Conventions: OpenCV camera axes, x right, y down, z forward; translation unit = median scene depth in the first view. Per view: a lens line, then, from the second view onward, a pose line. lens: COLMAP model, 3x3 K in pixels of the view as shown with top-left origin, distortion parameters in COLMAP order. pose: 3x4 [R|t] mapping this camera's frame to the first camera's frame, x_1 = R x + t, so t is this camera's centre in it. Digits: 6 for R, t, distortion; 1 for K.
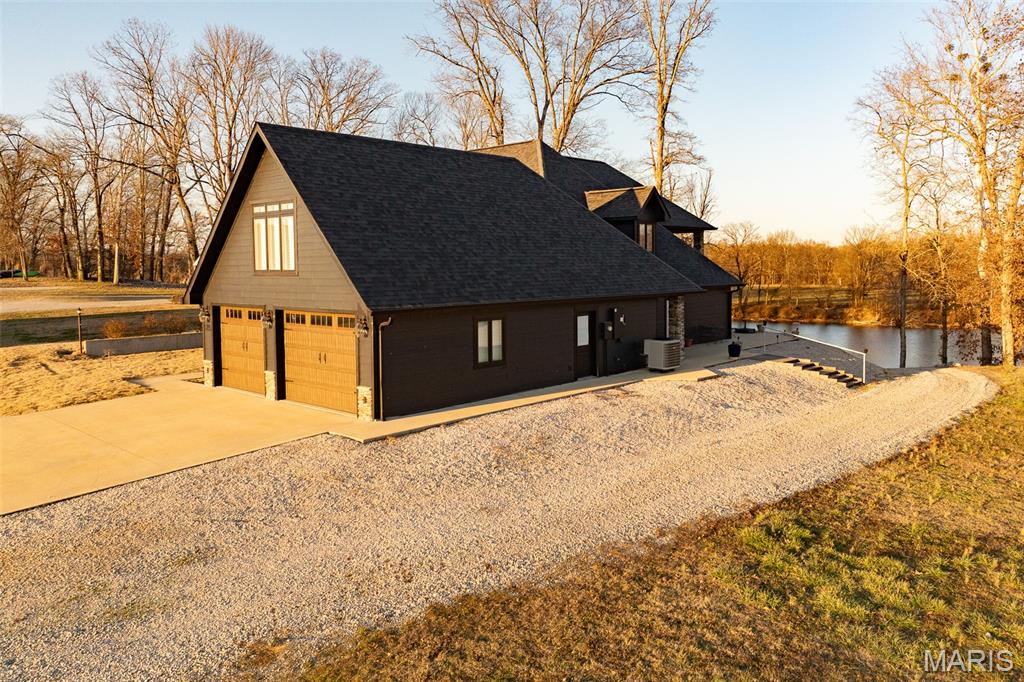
lens RADIAL K [[769.1, 0, 543.4], [0, 769.1, 326.6], [0, 0, 1]] dist [-0.029452, -0.007247]
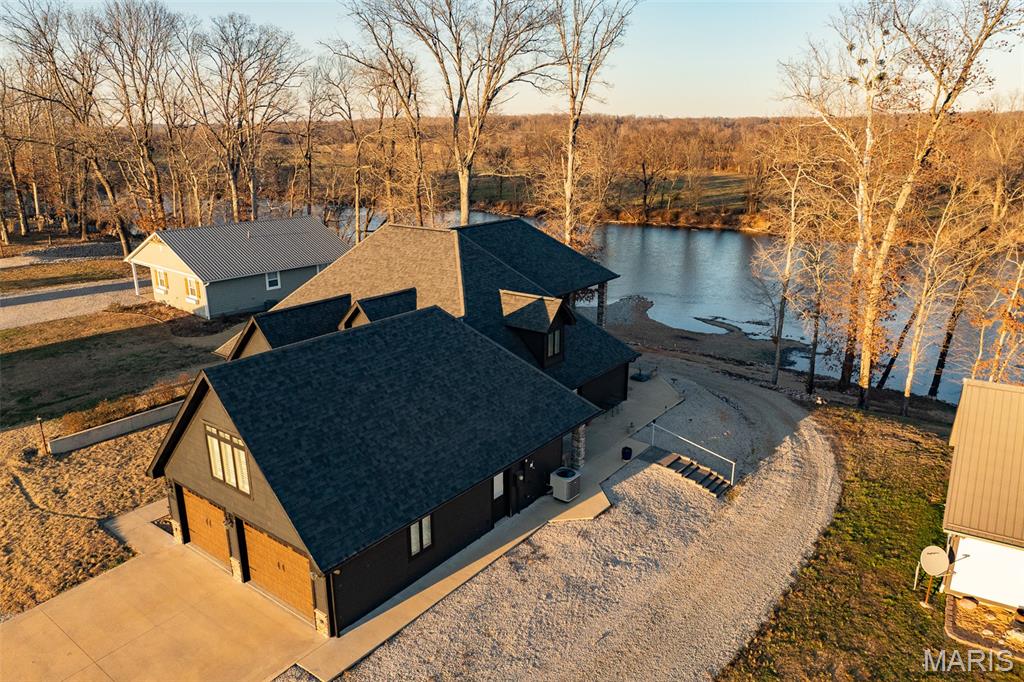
lens RADIAL K [[731.1, 0, 510.8], [0, 731.1, 313.9], [0, 0, 1]] dist [-0.028884, 0.001314]
pose [[0.997562, -0.015430, 0.068064, -0.001533], [-0.001291, 0.971008, 0.239045, -0.457058], [-0.069779, -0.238550, 0.968620, -0.019960]]
